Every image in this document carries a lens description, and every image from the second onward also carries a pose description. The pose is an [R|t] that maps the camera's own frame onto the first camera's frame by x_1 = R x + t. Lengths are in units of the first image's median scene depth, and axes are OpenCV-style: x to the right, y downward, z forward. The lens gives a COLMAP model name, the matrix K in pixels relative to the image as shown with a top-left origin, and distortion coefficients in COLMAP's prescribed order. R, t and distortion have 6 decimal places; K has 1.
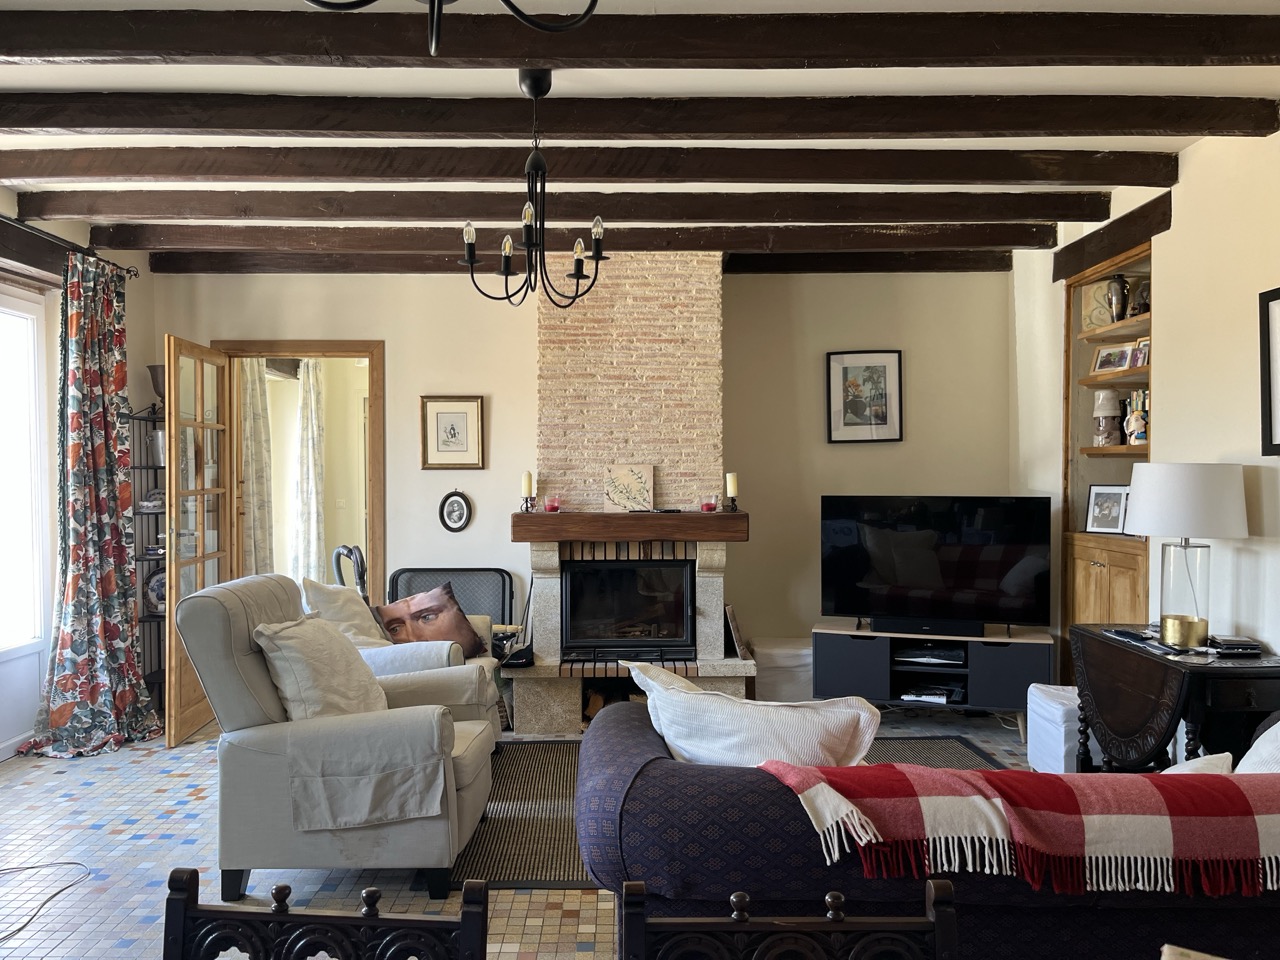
lens RADIAL K [[972.5, 0, 633.1], [0, 972.5, 486.3], [0, 0, 1]] dist [0.055375, -0.079598]
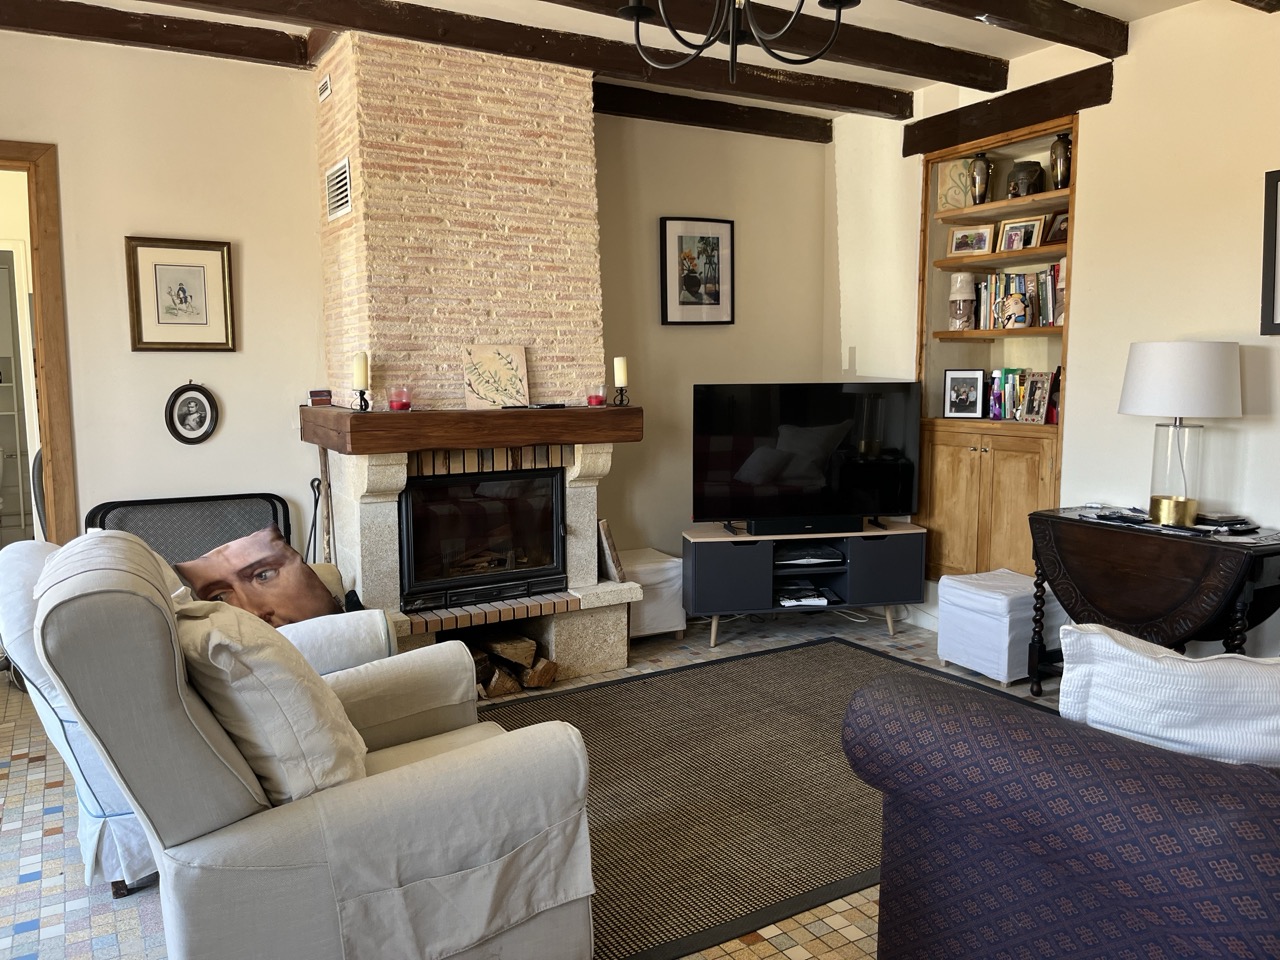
lens RADIAL K [[972.5, 0, 645.4], [0, 972.5, 469.9], [0, 0, 1]] dist [0.055375, -0.079598]
pose [[0.867387, -0.053239, 0.494778, -0.279324], [0.009487, 0.995849, 0.090524, 0.006745], [-0.497544, -0.073825, 0.864292, 0.282013]]
